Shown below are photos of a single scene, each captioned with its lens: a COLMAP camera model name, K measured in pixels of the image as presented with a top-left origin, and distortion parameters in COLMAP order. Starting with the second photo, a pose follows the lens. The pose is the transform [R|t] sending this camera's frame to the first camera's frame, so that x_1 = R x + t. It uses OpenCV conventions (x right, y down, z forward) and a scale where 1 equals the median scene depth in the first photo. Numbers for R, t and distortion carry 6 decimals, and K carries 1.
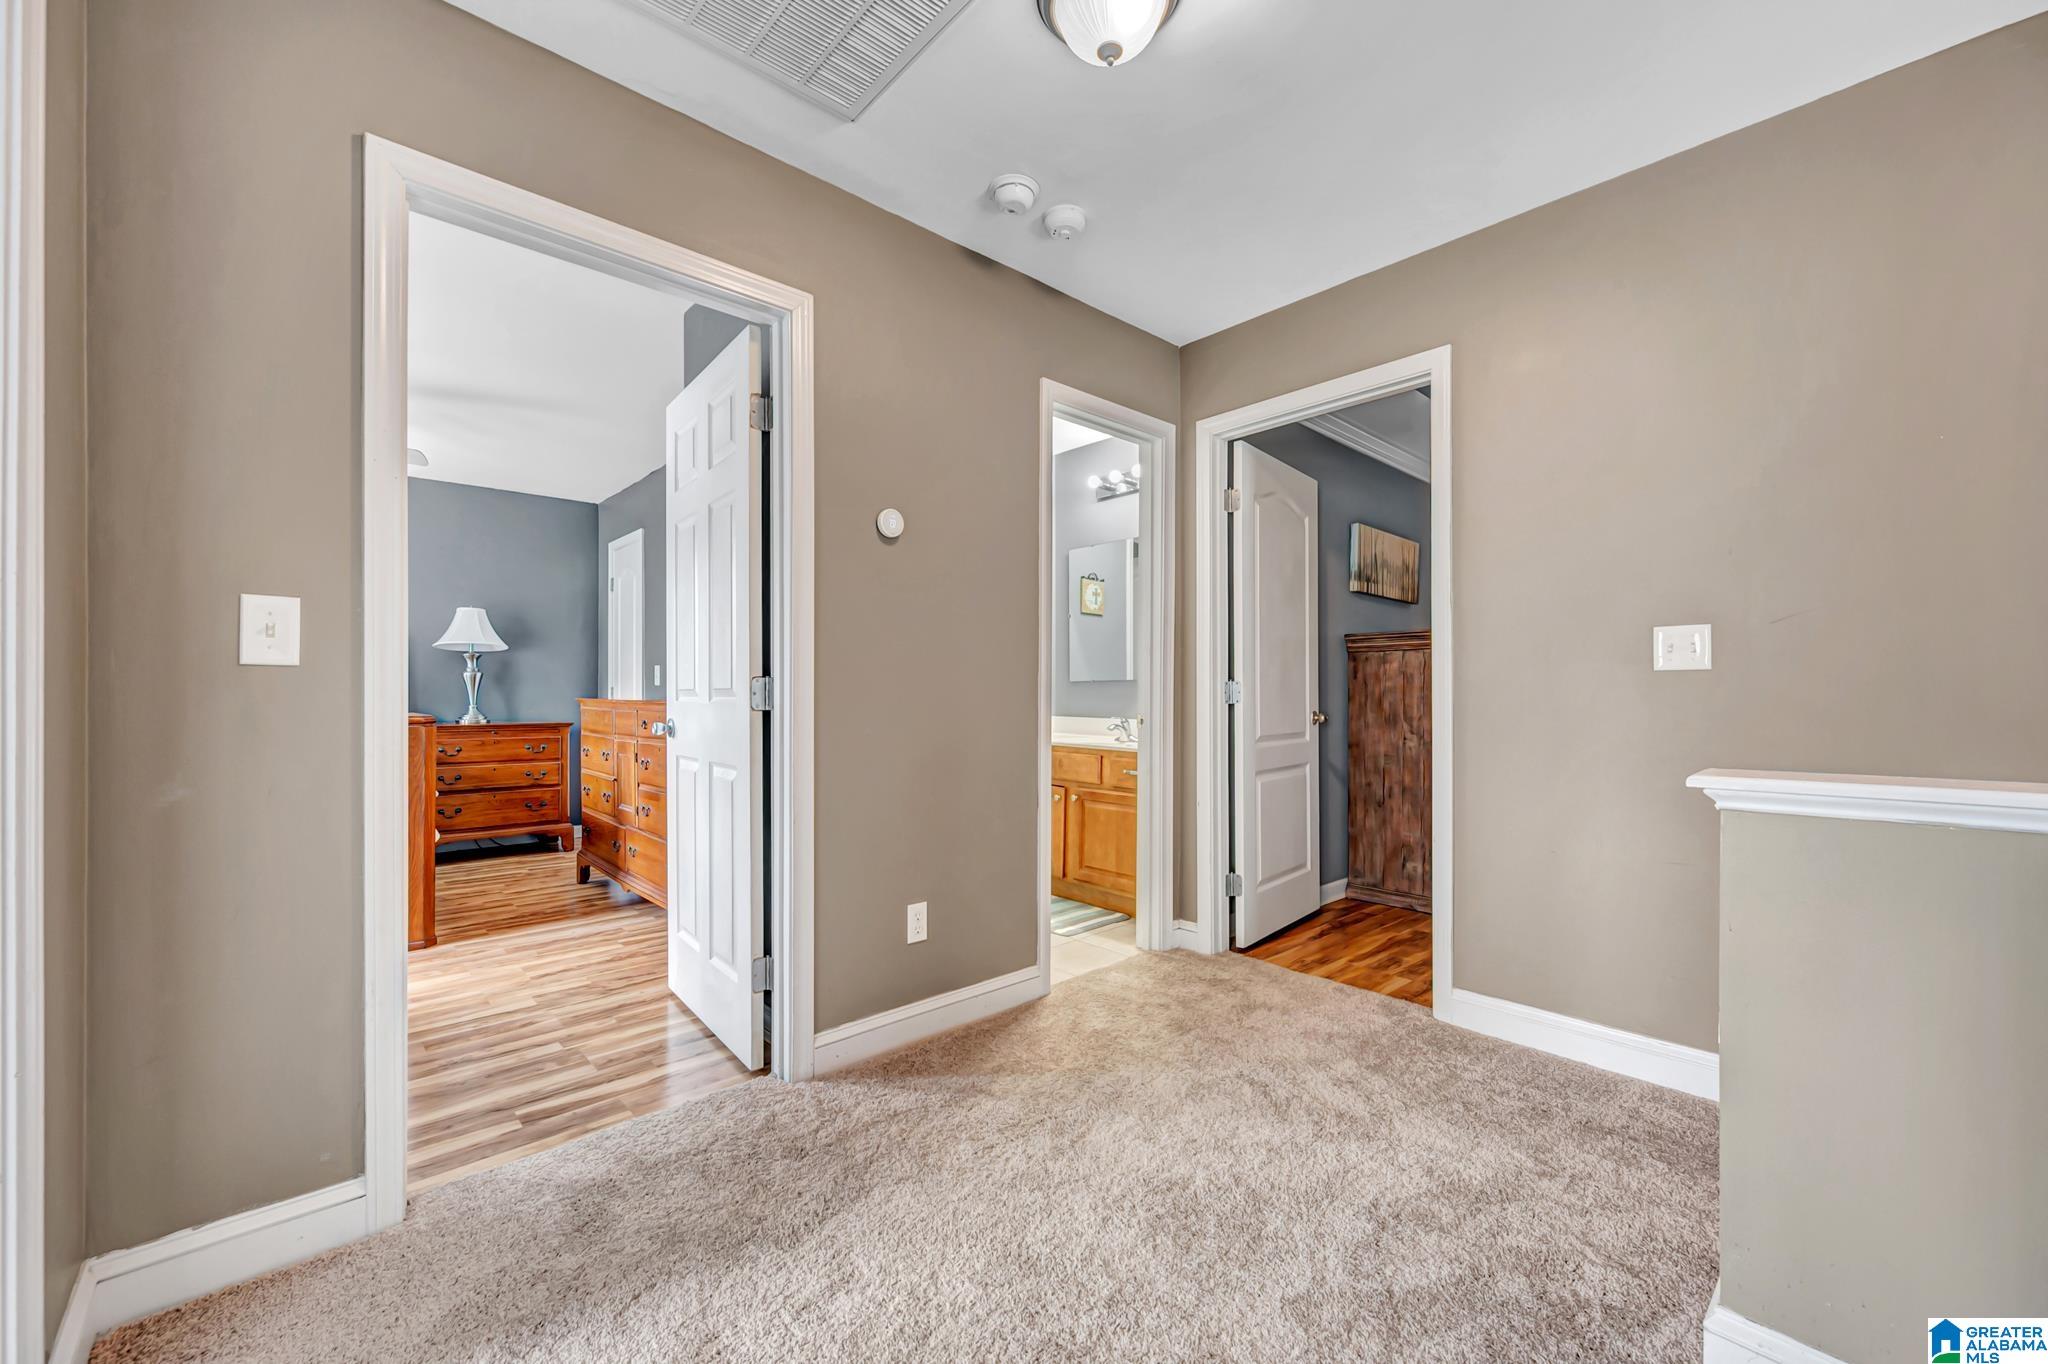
lens RADIAL K [[805.5, 0, 1014.4], [0, 805.5, 683.1], [0, 0, 1]] dist [-0.000188, -0.000268]
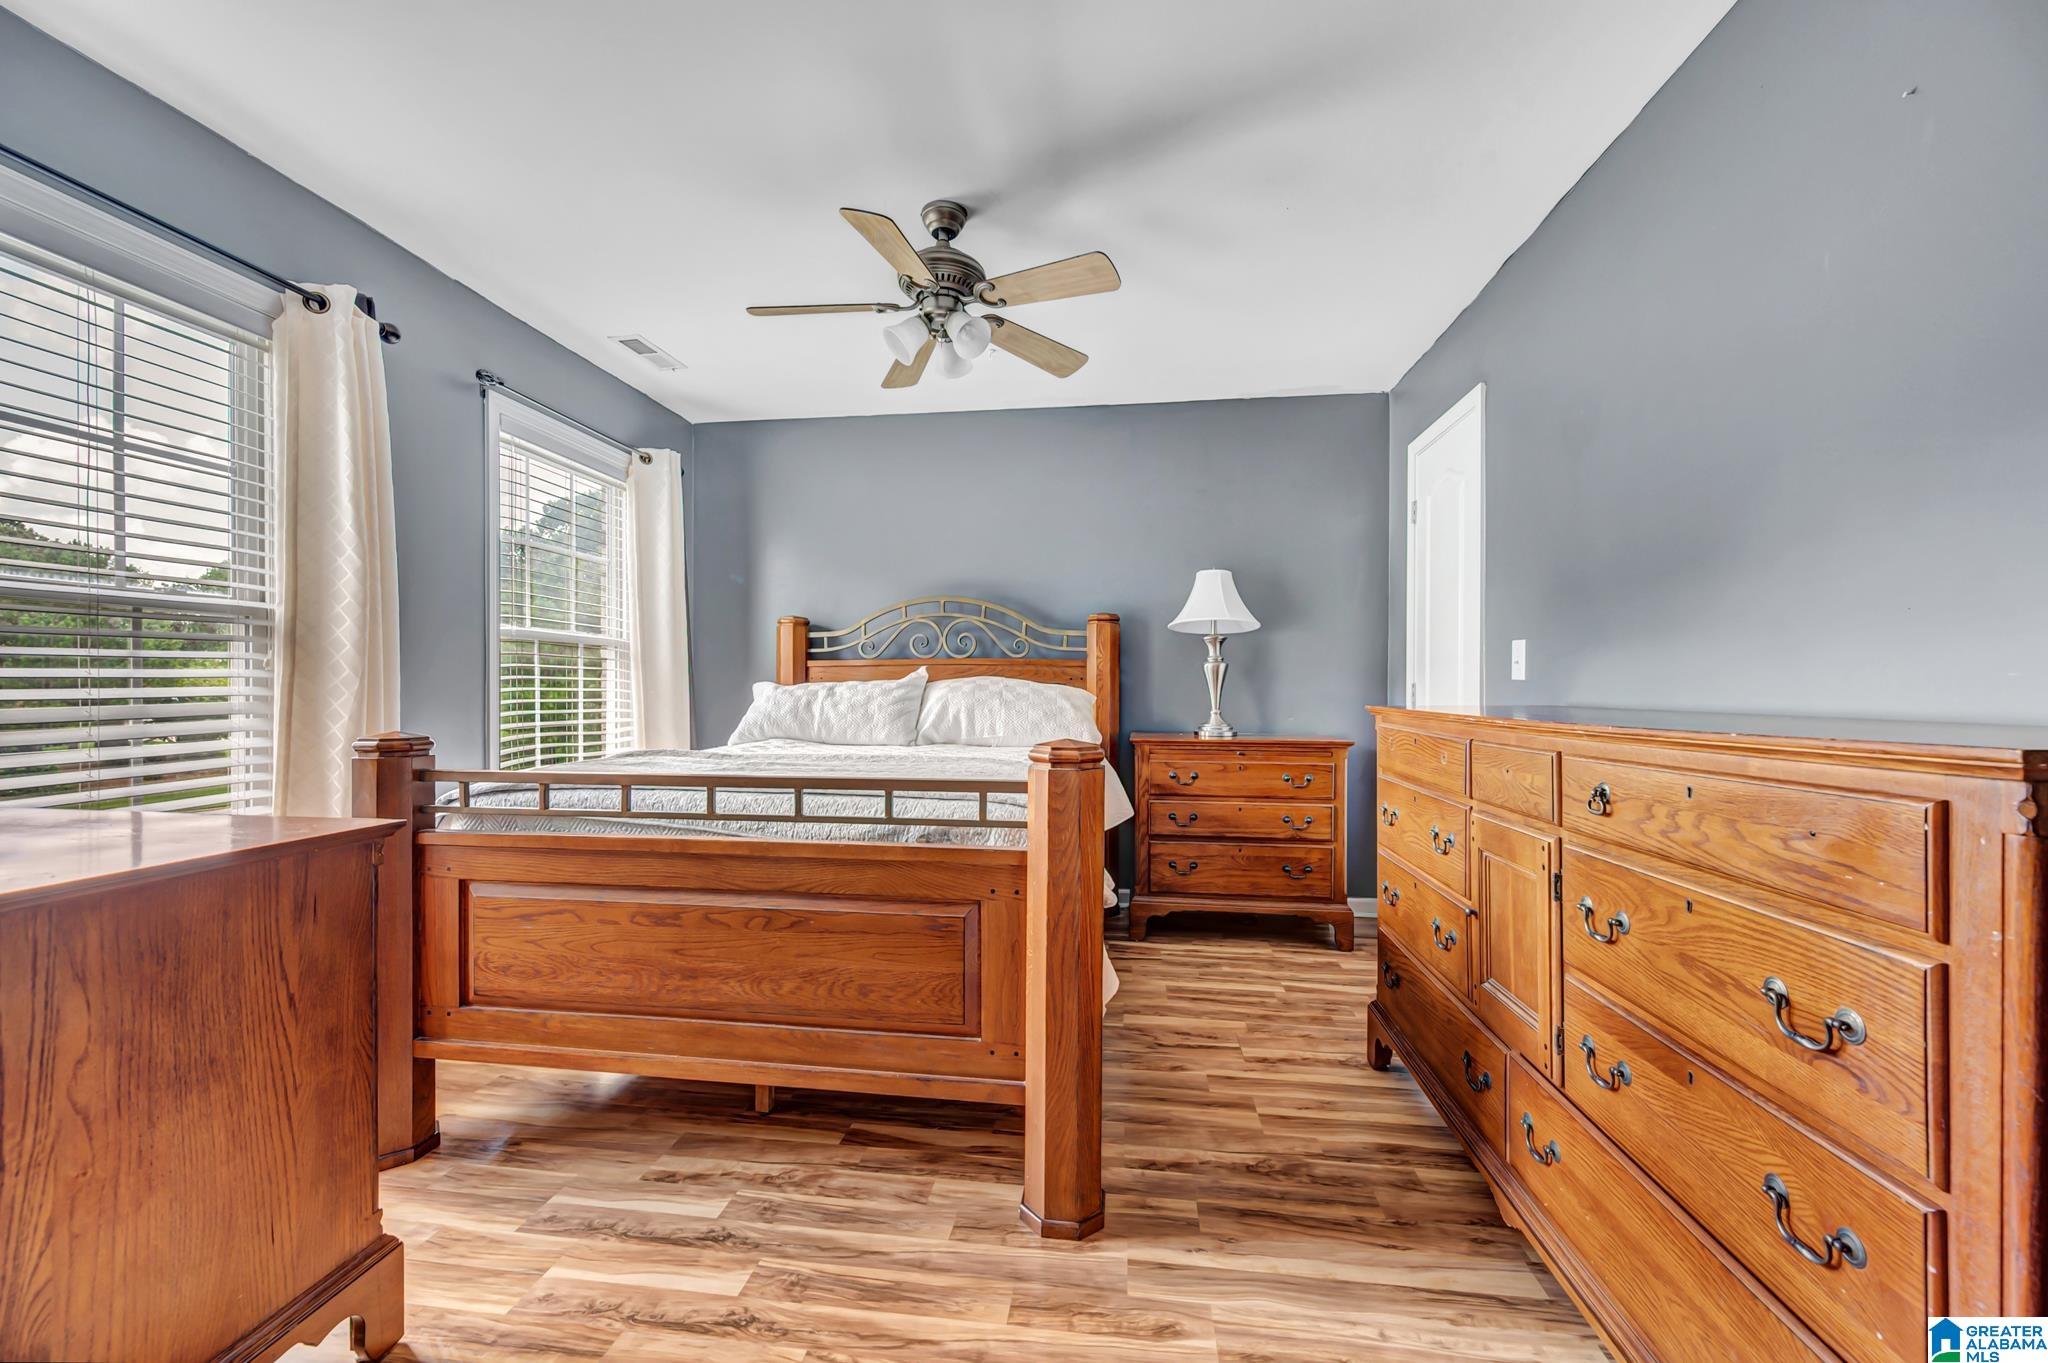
lens RADIAL K [[816.4, 0, 1018.2], [0, 816.4, 683.4], [0, 0, 1]] dist [-0.002896, 0.000217]
pose [[0.646468, 0.002572, -0.762937, -0.248819], [-0.002927, 0.999995, 0.000891, 0.004035], [0.762936, 0.001657, 0.646472, 0.420984]]
